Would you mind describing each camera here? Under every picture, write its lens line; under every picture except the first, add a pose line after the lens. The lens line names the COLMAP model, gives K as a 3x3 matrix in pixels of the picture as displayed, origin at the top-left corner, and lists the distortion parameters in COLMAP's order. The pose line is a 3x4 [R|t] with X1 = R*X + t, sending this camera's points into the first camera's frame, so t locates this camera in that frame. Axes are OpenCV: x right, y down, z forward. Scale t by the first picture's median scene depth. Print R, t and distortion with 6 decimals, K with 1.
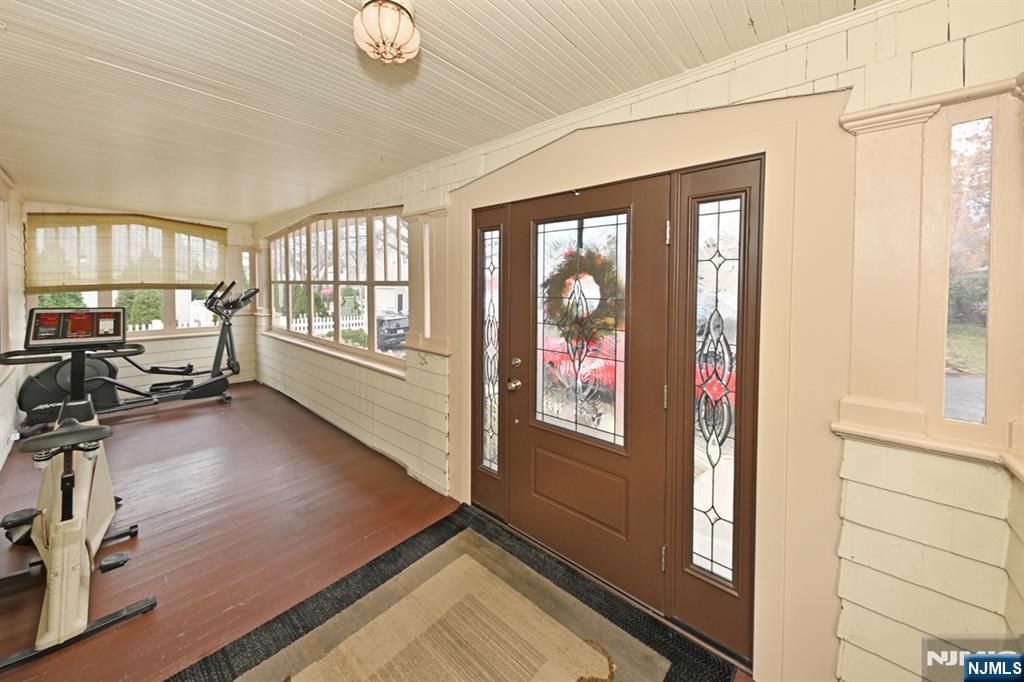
lens RADIAL K [[368.2, 0, 514.2], [0, 368.2, 292.9], [0, 0, 1]] dist [0.000930, 0.000035]
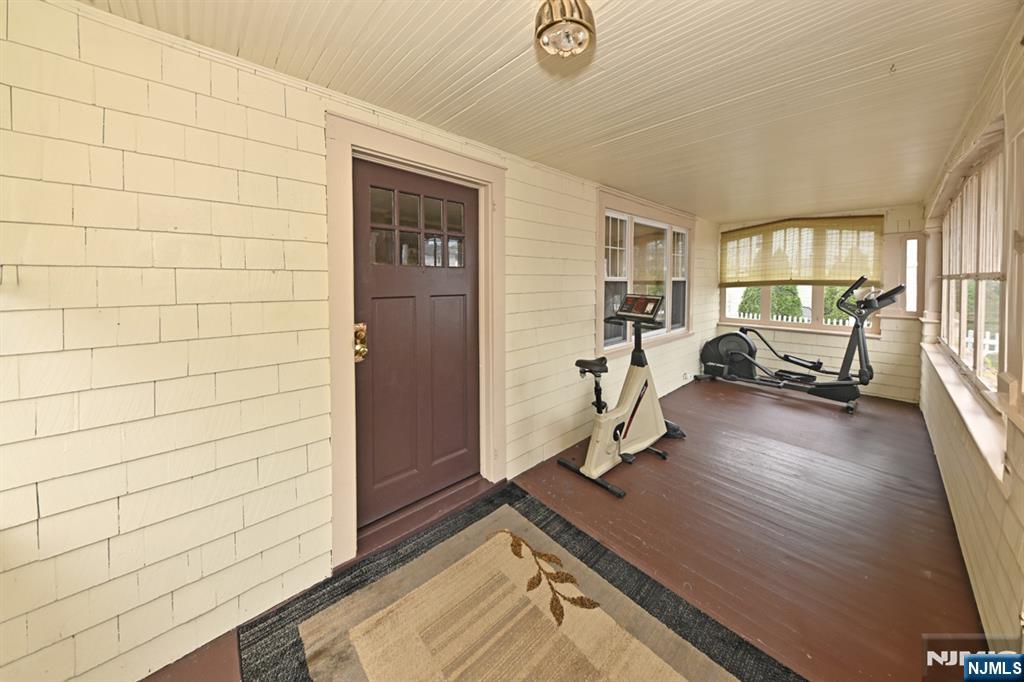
lens RADIAL K [[368.2, 0, 514.2], [0, 368.2, 292.9], [0, 0, 1]] dist [0.000930, 0.000035]
pose [[-0.151418, 0.026662, -0.988110, 0.219642], [-0.021511, 0.999311, 0.030260, -0.001755], [0.988236, 0.025837, -0.150740, 0.327460]]
